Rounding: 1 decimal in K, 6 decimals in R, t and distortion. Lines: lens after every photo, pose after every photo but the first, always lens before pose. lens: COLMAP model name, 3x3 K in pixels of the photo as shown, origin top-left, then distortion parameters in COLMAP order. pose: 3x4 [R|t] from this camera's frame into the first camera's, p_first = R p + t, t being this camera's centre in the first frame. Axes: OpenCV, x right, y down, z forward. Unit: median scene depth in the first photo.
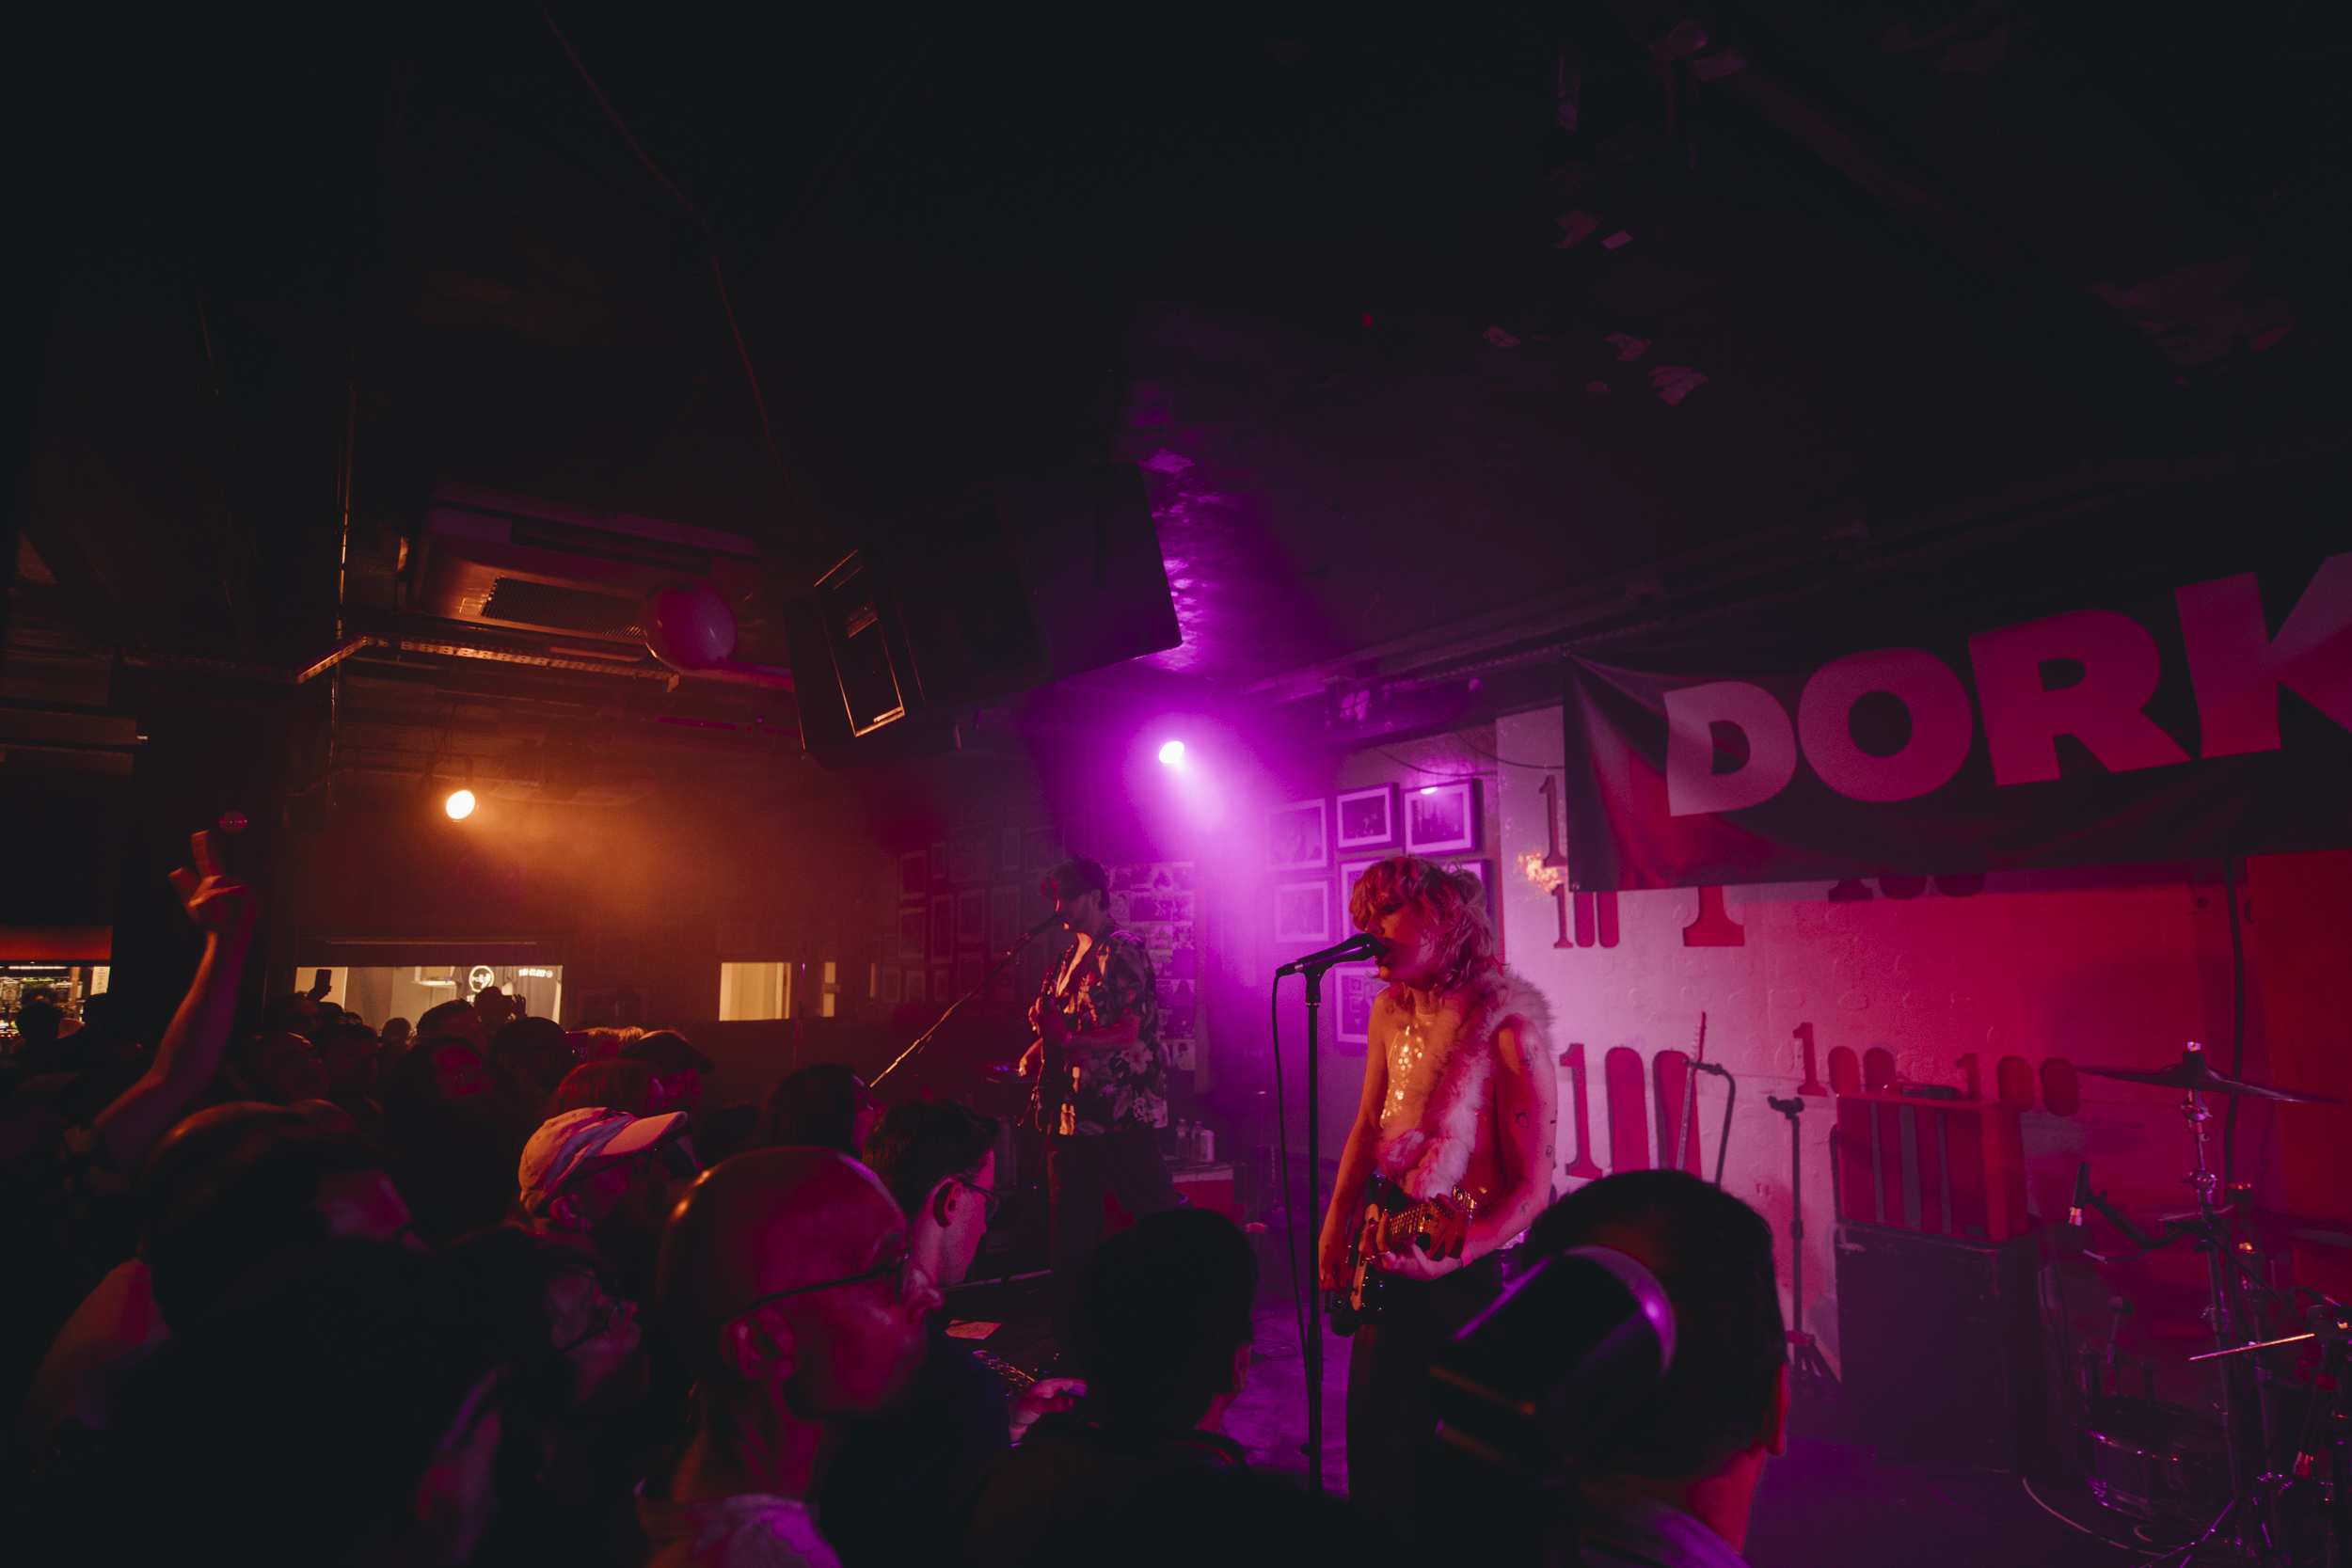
lens RADIAL K [[1214.4, 0, 1186.0], [0, 1214.4, 788.7], [0, 0, 1]] dist [-0.006700, -0.000034]
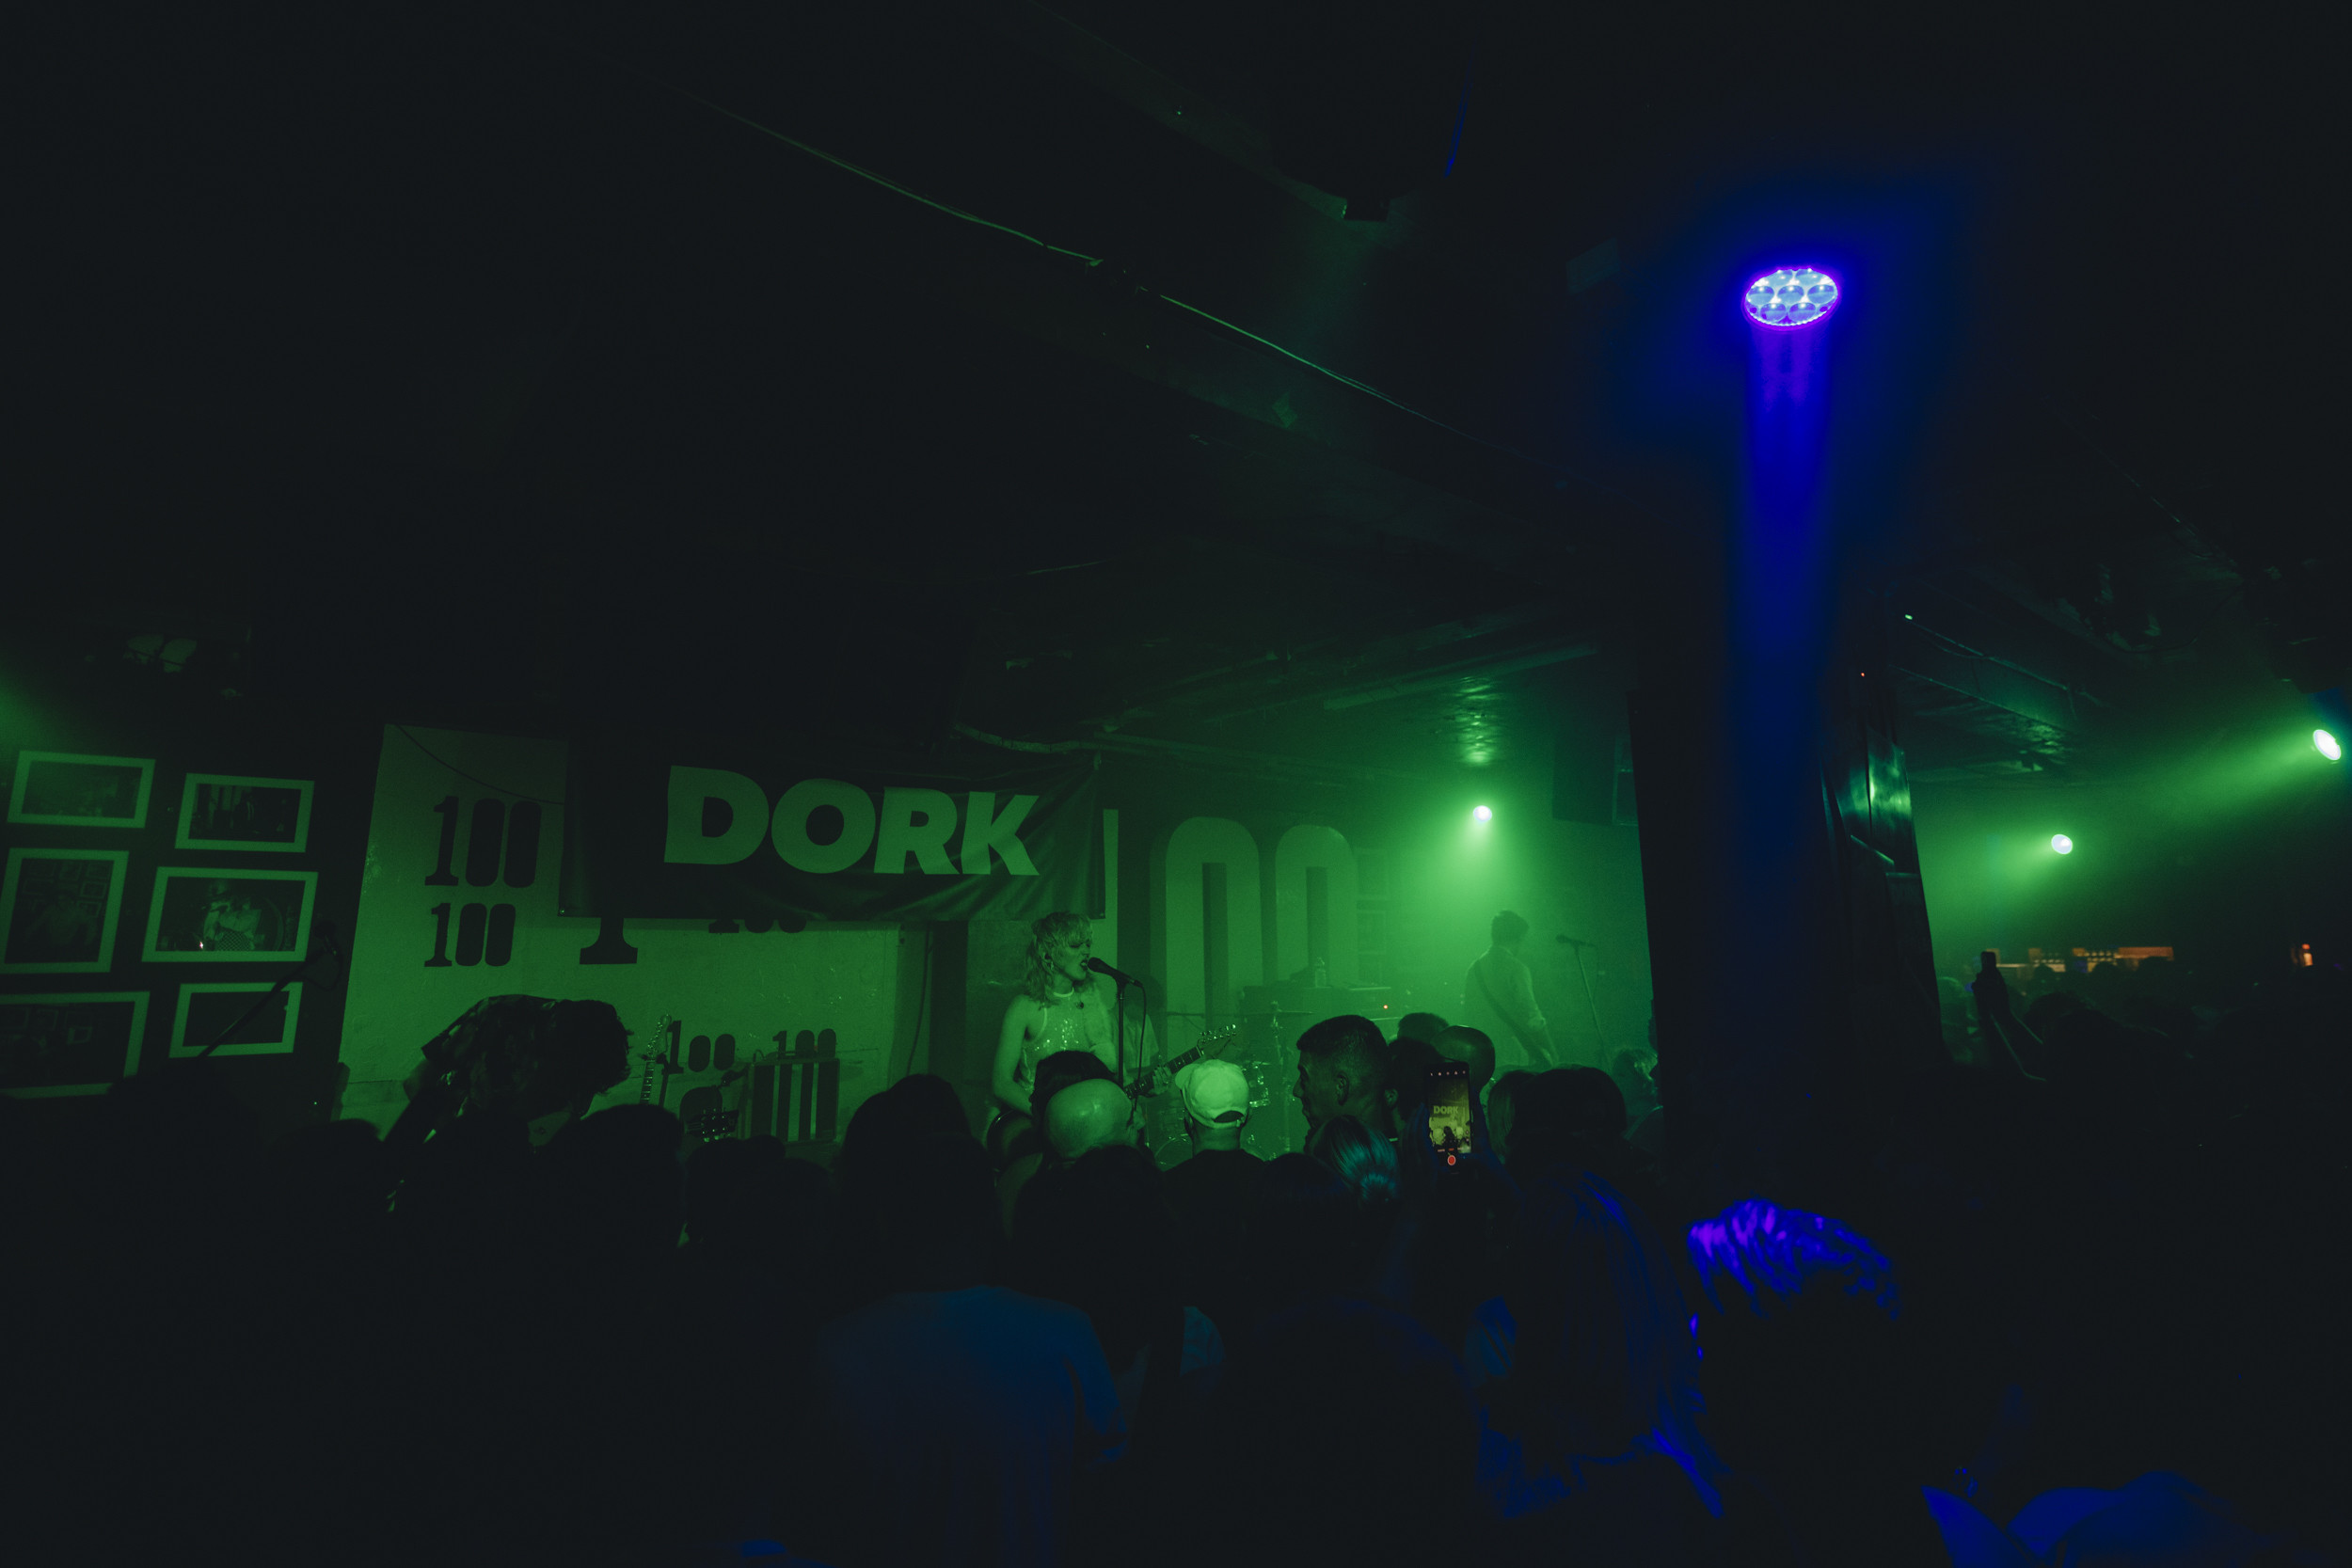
lens RADIAL K [[1113.5, 0, 1217.8], [0, 1113.5, 712.1], [0, 0, 1]] dist [-0.018140, -0.001766]
pose [[-0.082796, 0.213927, 0.973334, -0.770503], [-0.125098, 0.966731, -0.223117, 0.053847], [-0.988684, -0.140235, -0.053280, 0.470455]]
